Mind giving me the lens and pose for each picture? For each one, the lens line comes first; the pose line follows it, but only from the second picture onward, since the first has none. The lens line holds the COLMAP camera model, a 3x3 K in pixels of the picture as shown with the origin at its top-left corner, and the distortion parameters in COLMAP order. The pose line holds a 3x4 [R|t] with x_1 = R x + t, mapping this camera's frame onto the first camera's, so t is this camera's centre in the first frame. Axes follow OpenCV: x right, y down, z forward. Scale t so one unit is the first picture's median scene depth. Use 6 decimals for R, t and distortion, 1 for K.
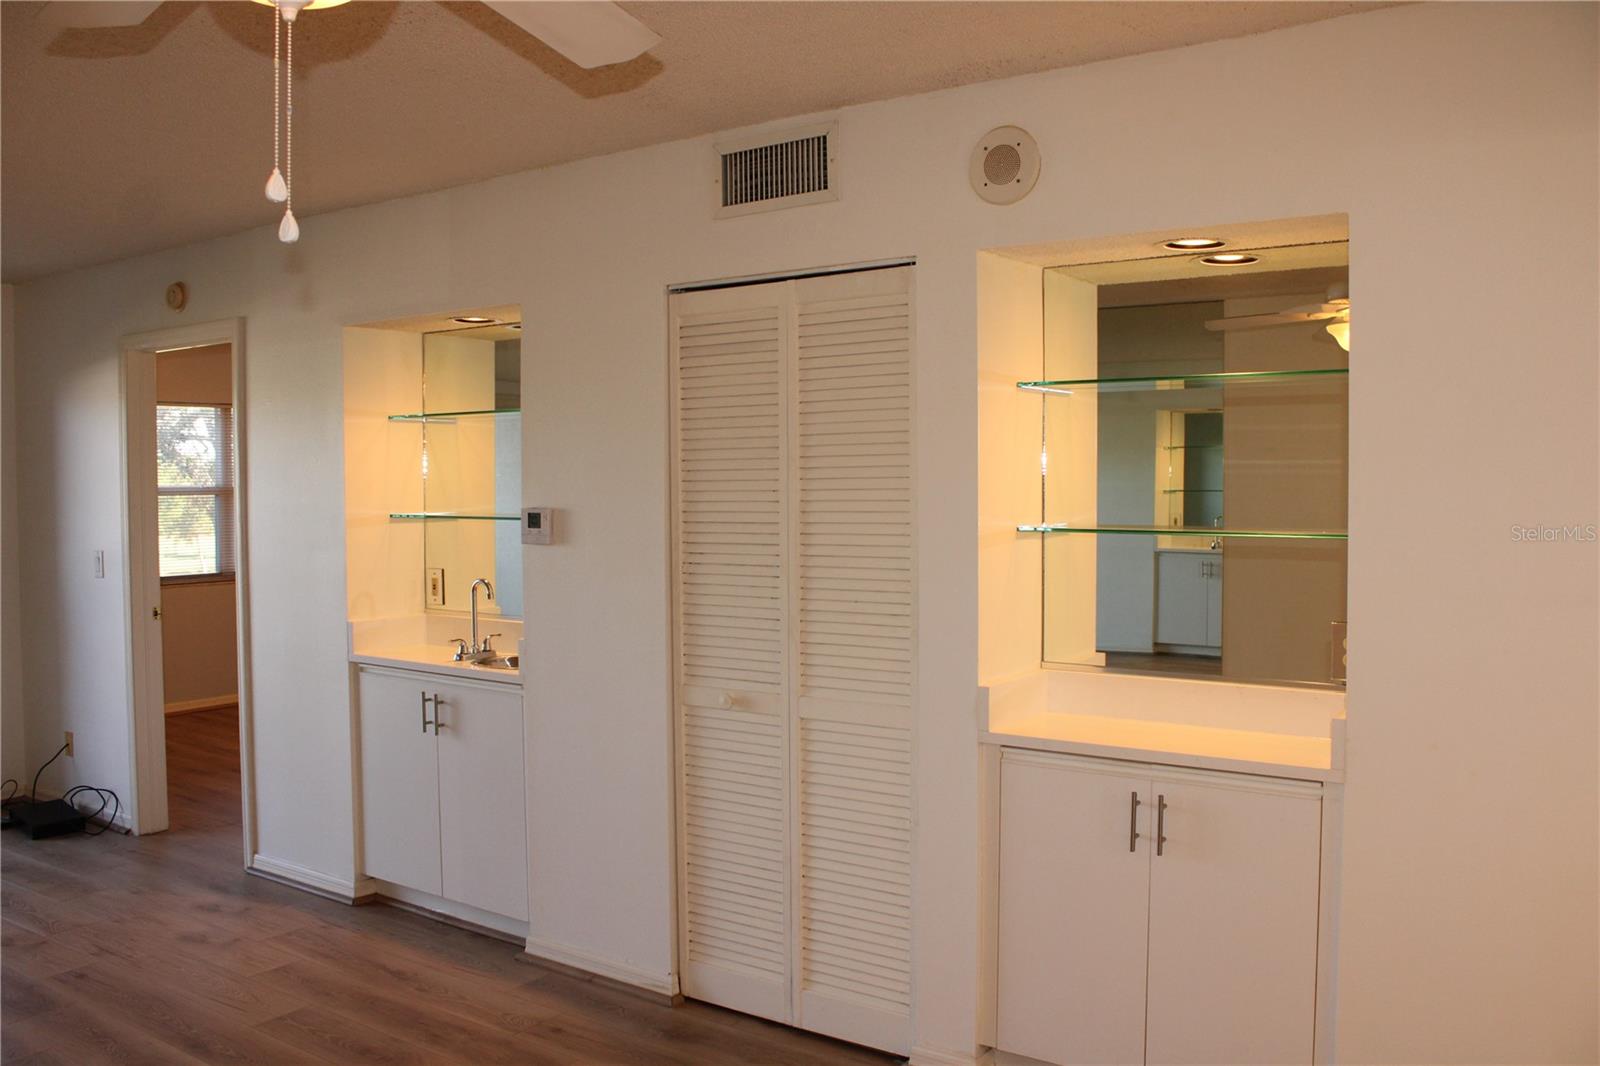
lens RADIAL K [[1350.9, 0, 810.5], [0, 1350.9, 532.8], [0, 0, 1]] dist [-0.155649, 0.142156]
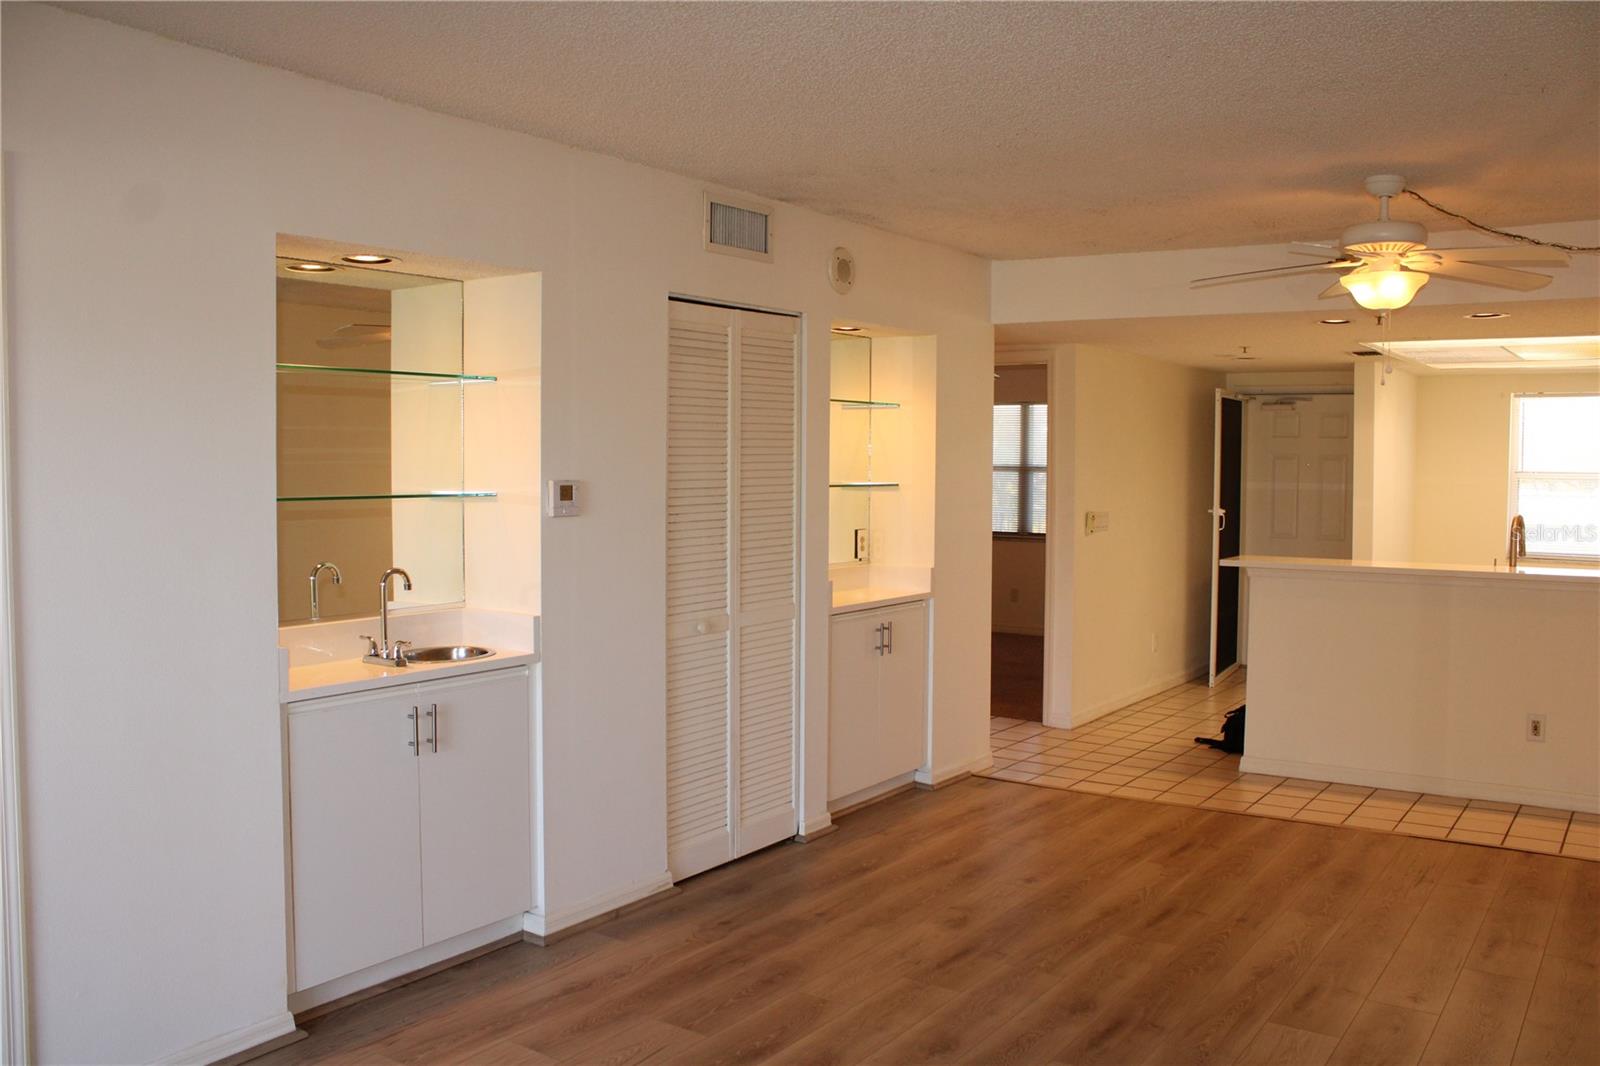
lens RADIAL K [[1350.9, 0, 810.5], [0, 1350.9, 532.8], [0, 0, 1]] dist [-0.155649, 0.142156]
pose [[-0.018633, -0.050488, 0.998551, -1.301510], [0.035238, 0.998071, 0.051121, -0.026325], [-0.999205, 0.036140, -0.016818, 0.890333]]
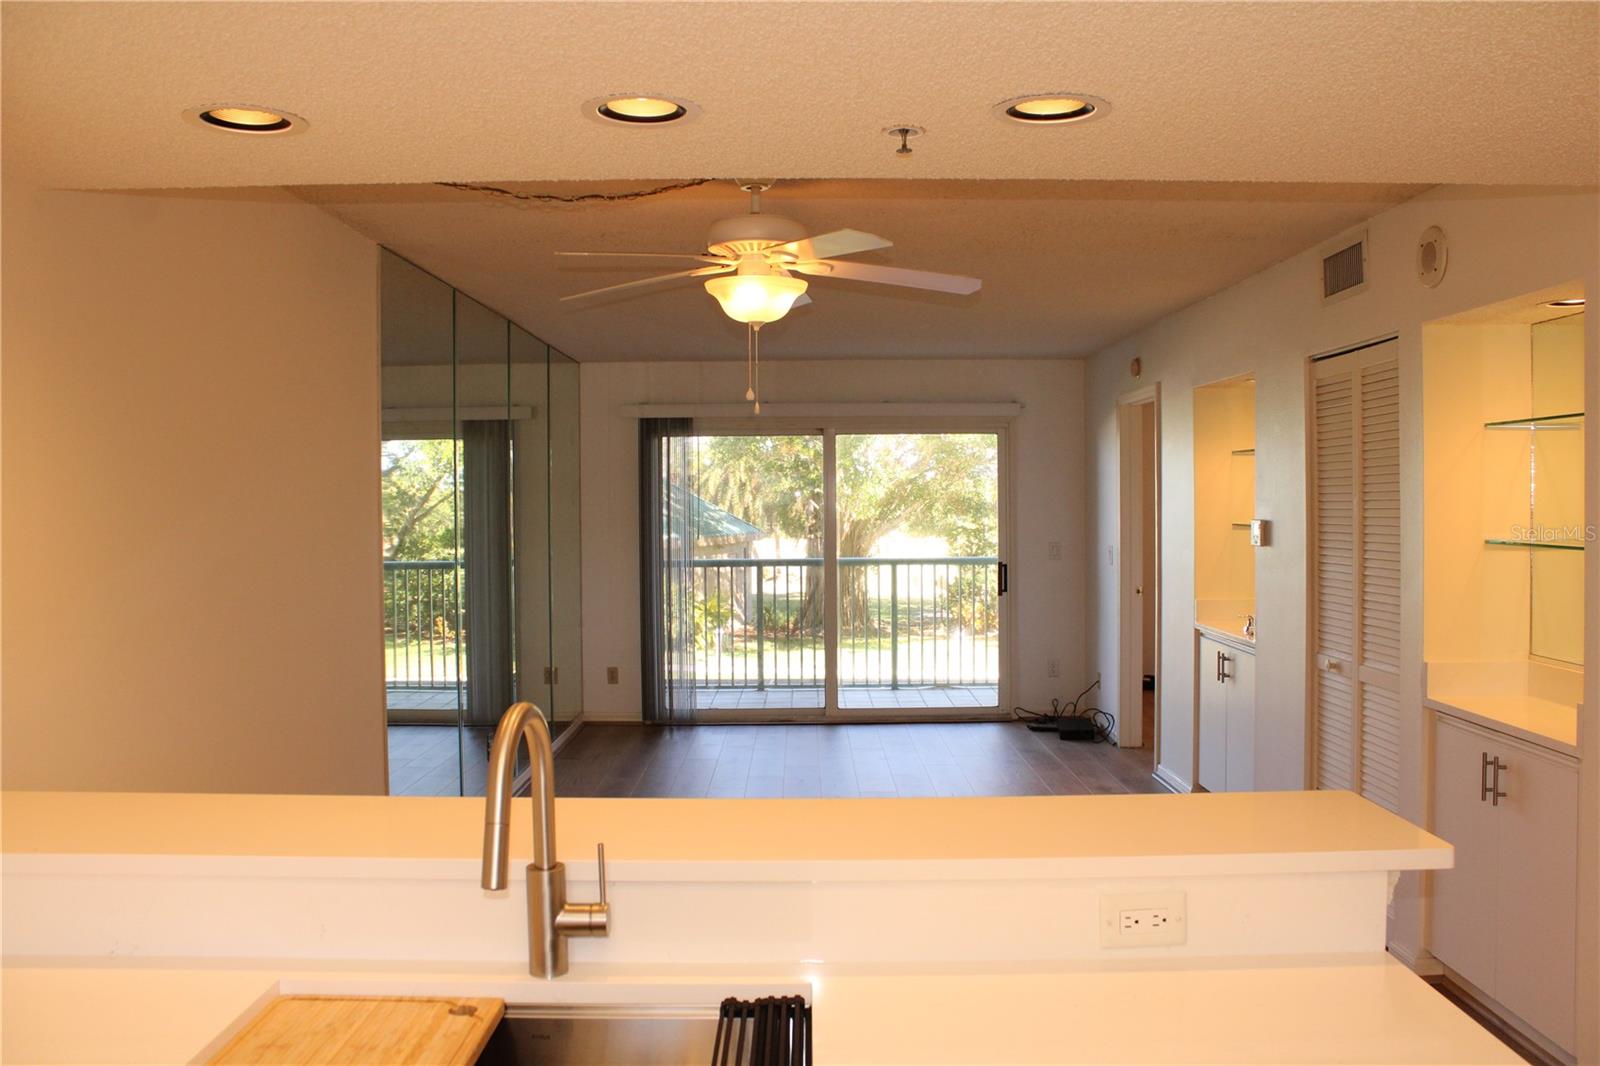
lens RADIAL K [[1350.9, 0, 810.5], [0, 1350.9, 532.8], [0, 0, 1]] dist [-0.155649, 0.142156]
pose [[0.581047, 0.023651, -0.813526, 0.684739], [-0.030937, 0.999497, 0.006962, -0.000285], [0.813282, 0.021122, 0.581487, -0.180254]]
